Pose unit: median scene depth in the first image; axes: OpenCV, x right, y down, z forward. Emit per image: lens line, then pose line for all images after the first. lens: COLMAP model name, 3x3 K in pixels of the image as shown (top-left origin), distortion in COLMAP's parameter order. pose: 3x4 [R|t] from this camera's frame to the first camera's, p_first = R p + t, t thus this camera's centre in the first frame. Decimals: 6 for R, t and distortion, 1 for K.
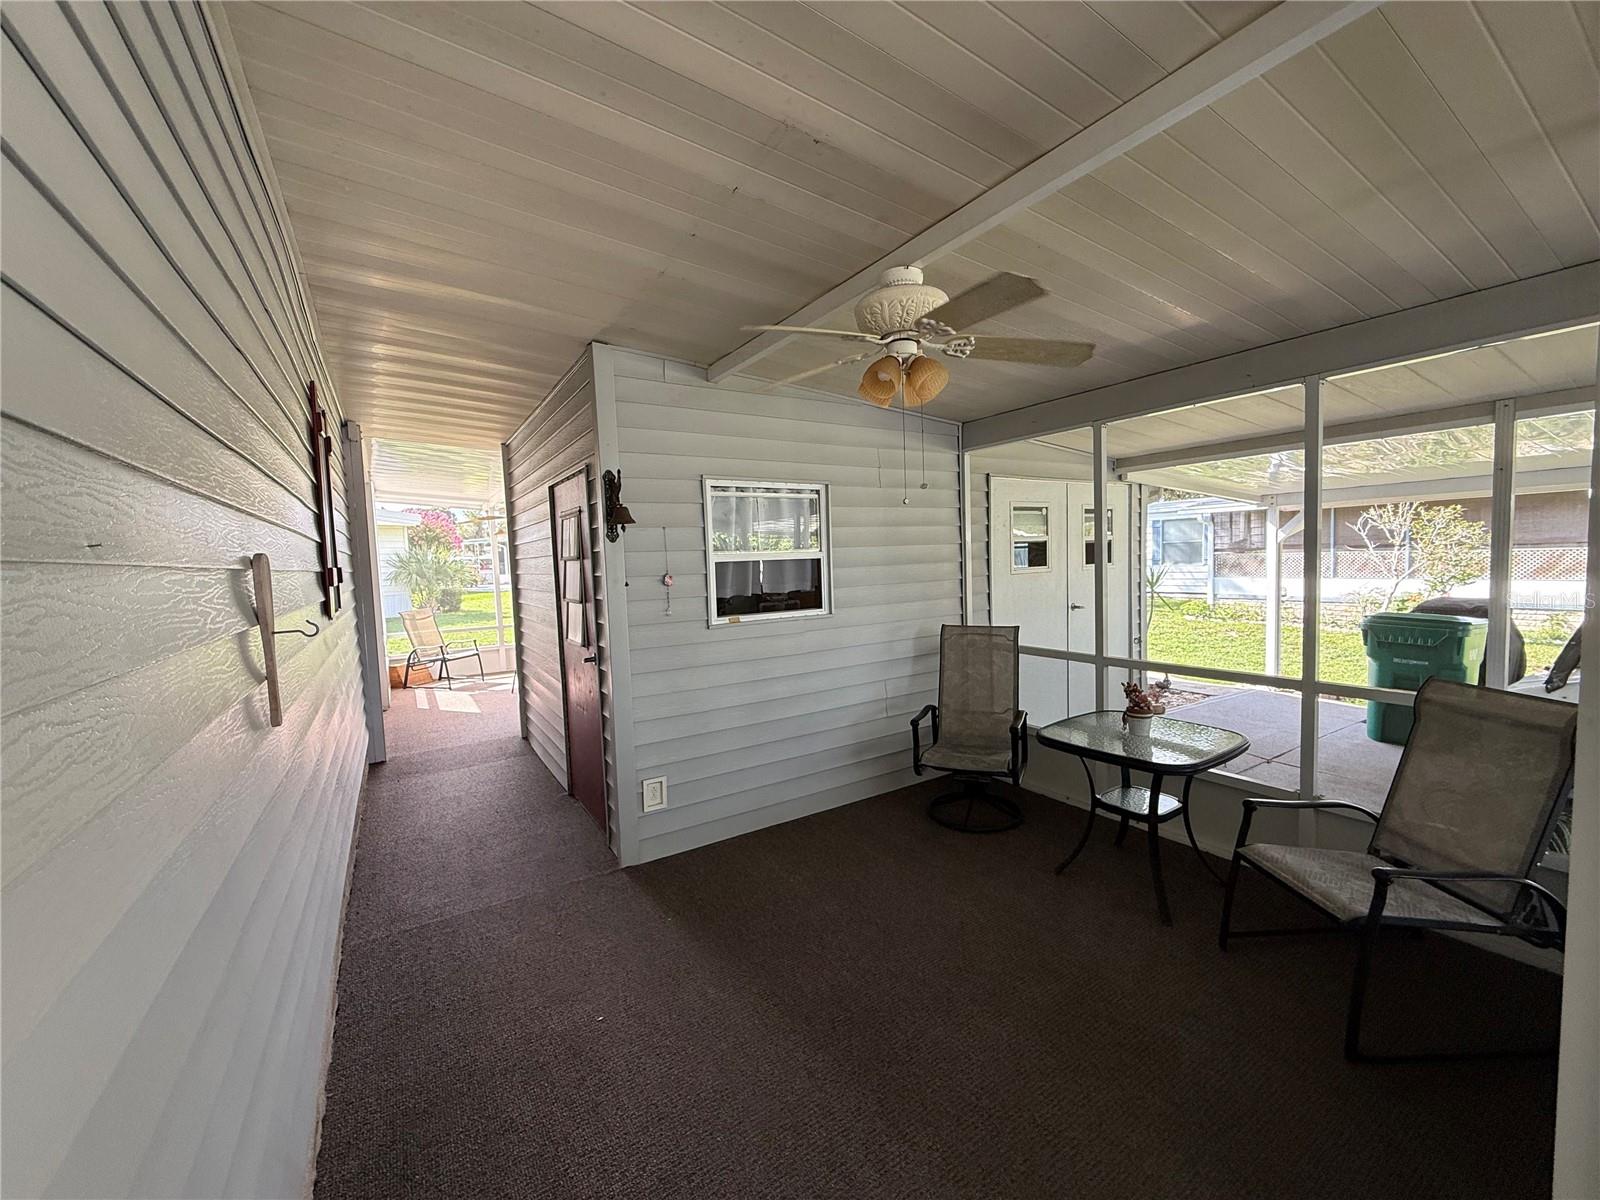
lens RADIAL K [[635.3, 0, 796.9], [0, 635.3, 600.1], [0, 0, 1]] dist [0.000659, 0.000334]
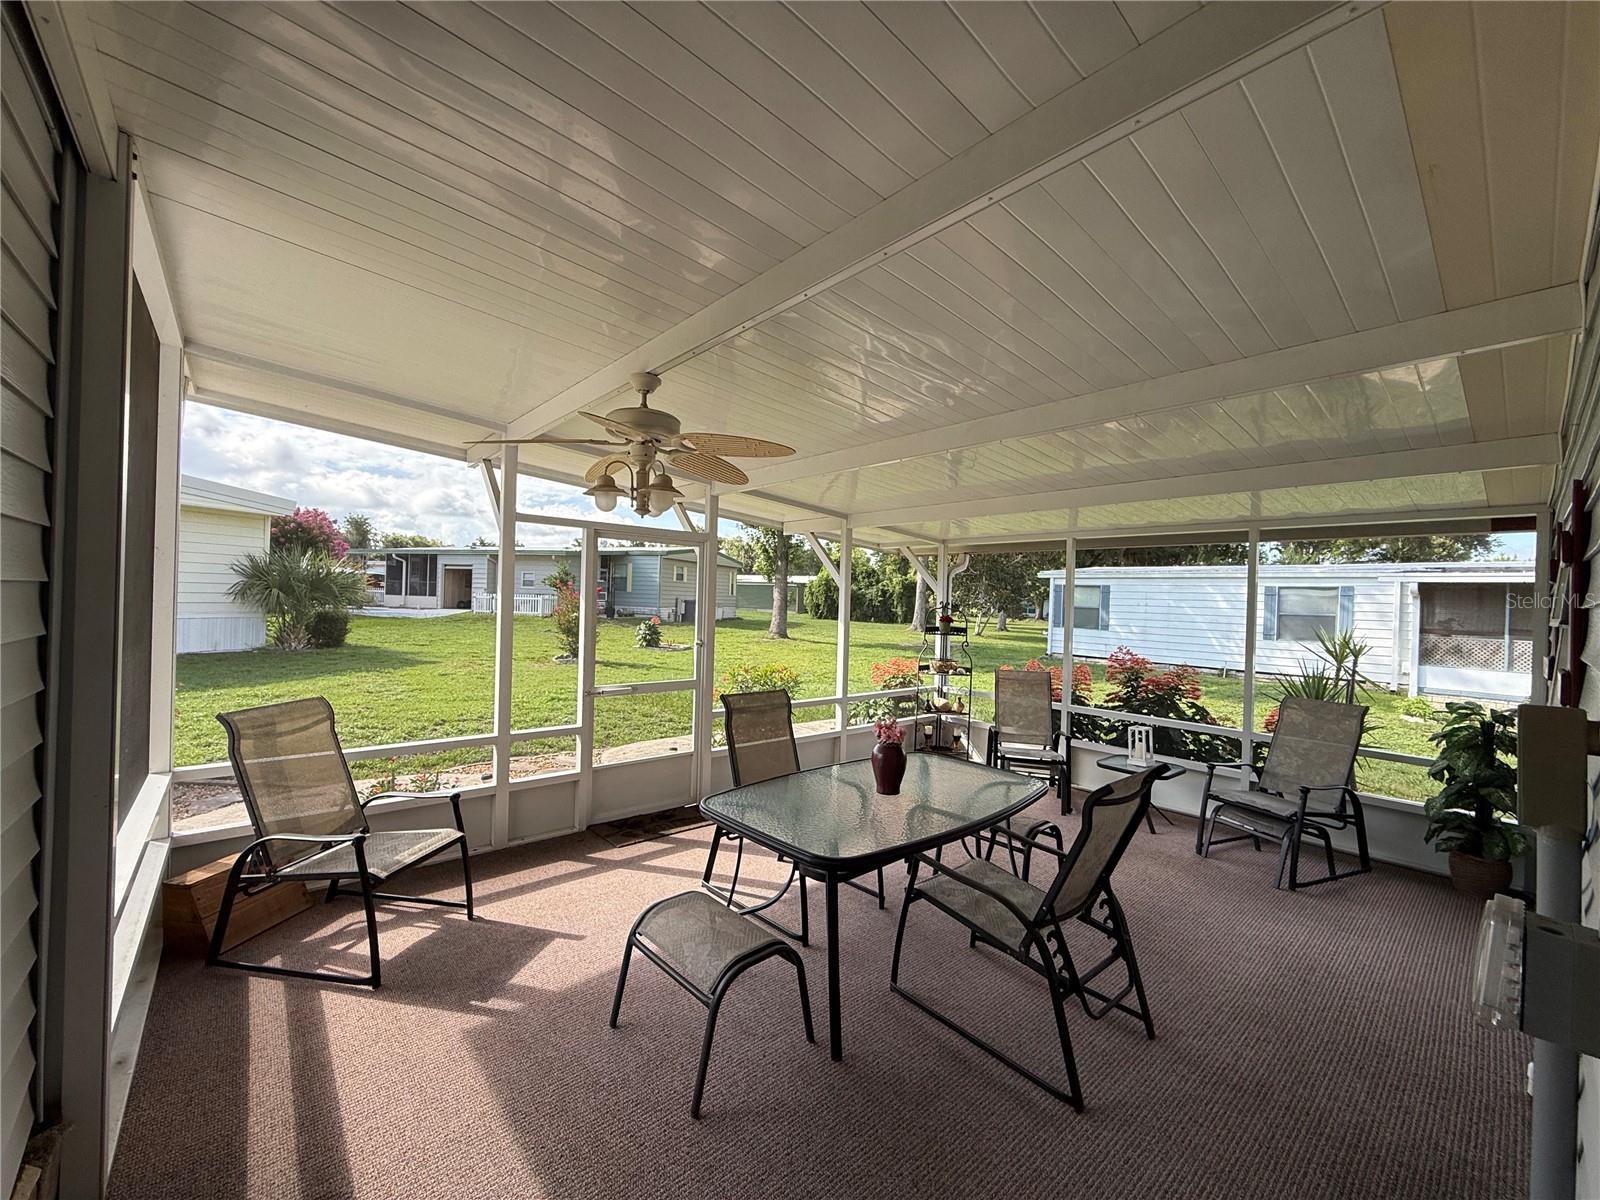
lens RADIAL K [[635.3, 0, 796.9], [0, 635.3, 600.1], [0, 0, 1]] dist [0.000659, 0.000334]
pose [[0.986948, 0.066175, 0.146814, -0.165866], [-0.056911, 0.996167, -0.066433, -0.017038], [-0.150648, 0.057211, 0.986931, 0.271085]]
